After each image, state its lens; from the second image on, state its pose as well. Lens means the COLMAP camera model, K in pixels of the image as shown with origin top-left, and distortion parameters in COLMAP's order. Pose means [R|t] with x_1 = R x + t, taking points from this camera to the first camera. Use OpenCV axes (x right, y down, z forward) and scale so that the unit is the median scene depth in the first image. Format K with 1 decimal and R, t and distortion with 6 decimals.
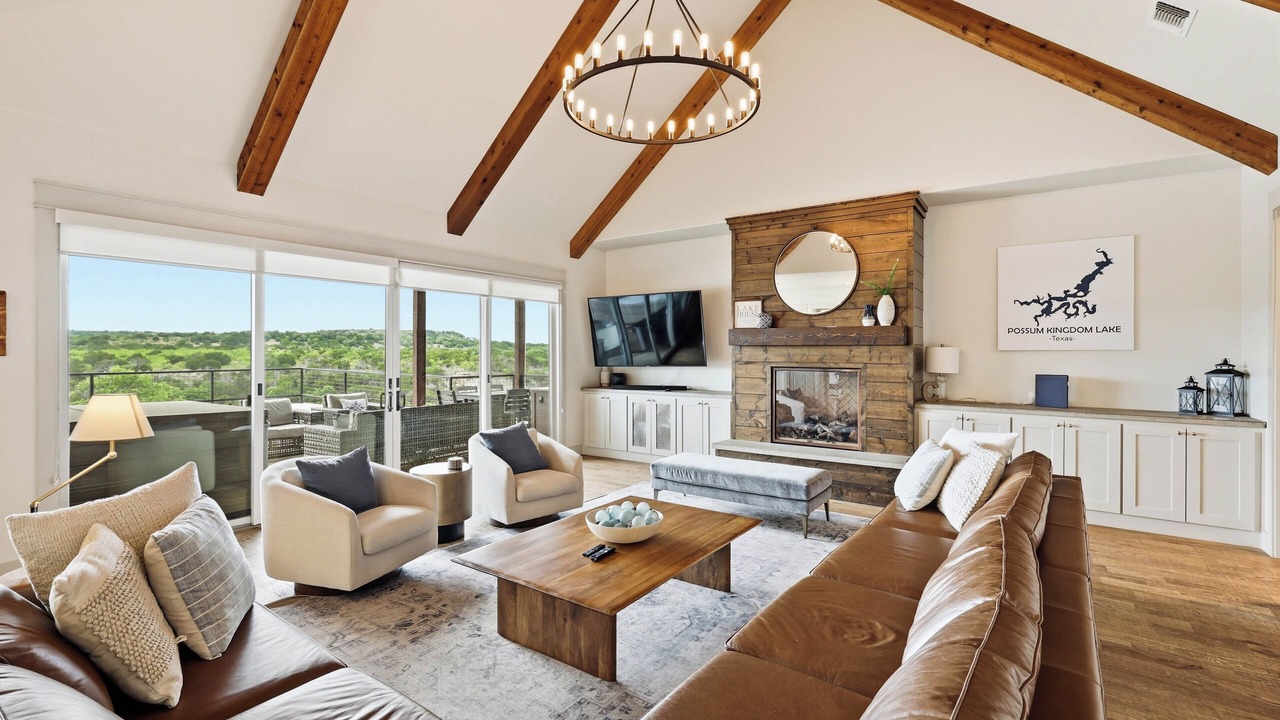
lens RADIAL K [[559.0, 0, 638.4], [0, 559.0, 354.7], [0, 0, 1]] dist [0.001280, 0.000537]
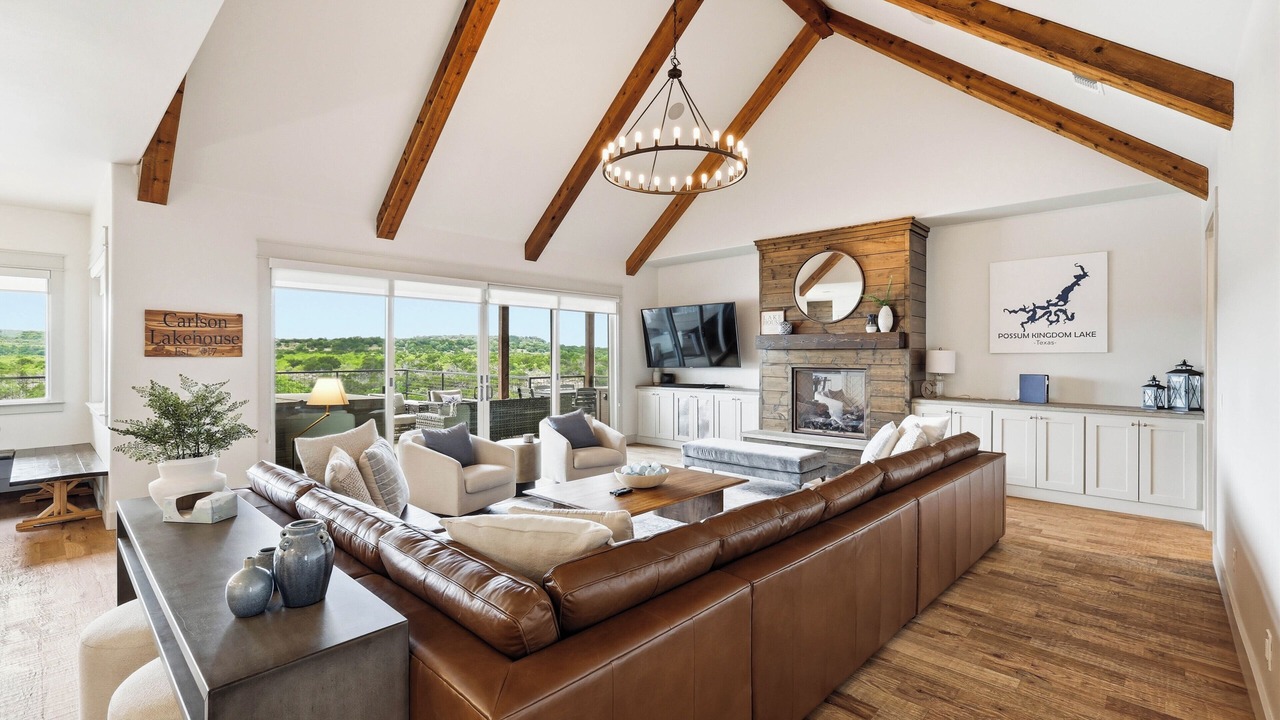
lens RADIAL K [[559.0, 0, 639.2], [0, 559.0, 359.1], [0, 0, 1]] dist [0.001280, 0.000537]
pose [[0.990650, 0.000528, -0.136424, 0.093754], [-0.000547, 1.000000, -0.000103, 0.005135], [0.136424, 0.000177, 0.990650, -0.232165]]
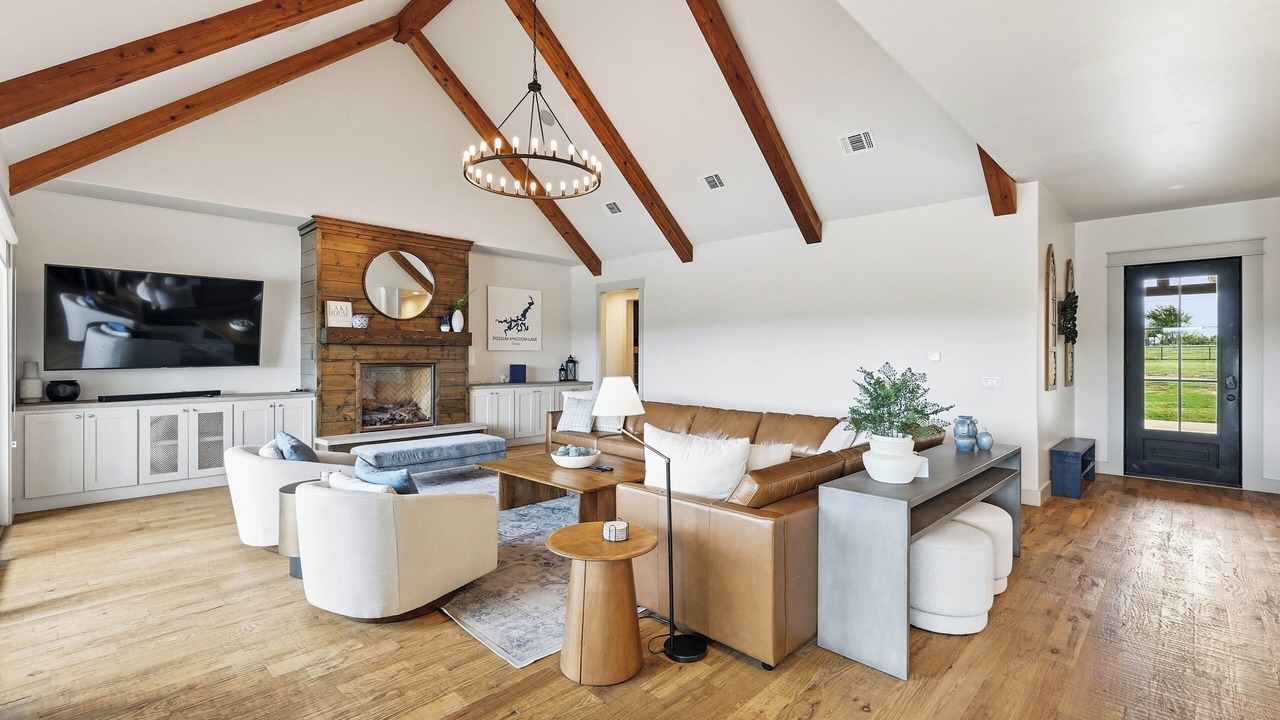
lens RADIAL K [[559.0, 0, 644.5], [0, 559.0, 354.7], [0, 0, 1]] dist [0.001280, 0.000537]
pose [[0.162437, 0.000829, 0.986719, -0.876388], [0.004502, 0.999989, -0.001581, 0.009686], [-0.986709, 0.004699, 0.162432, 0.314181]]
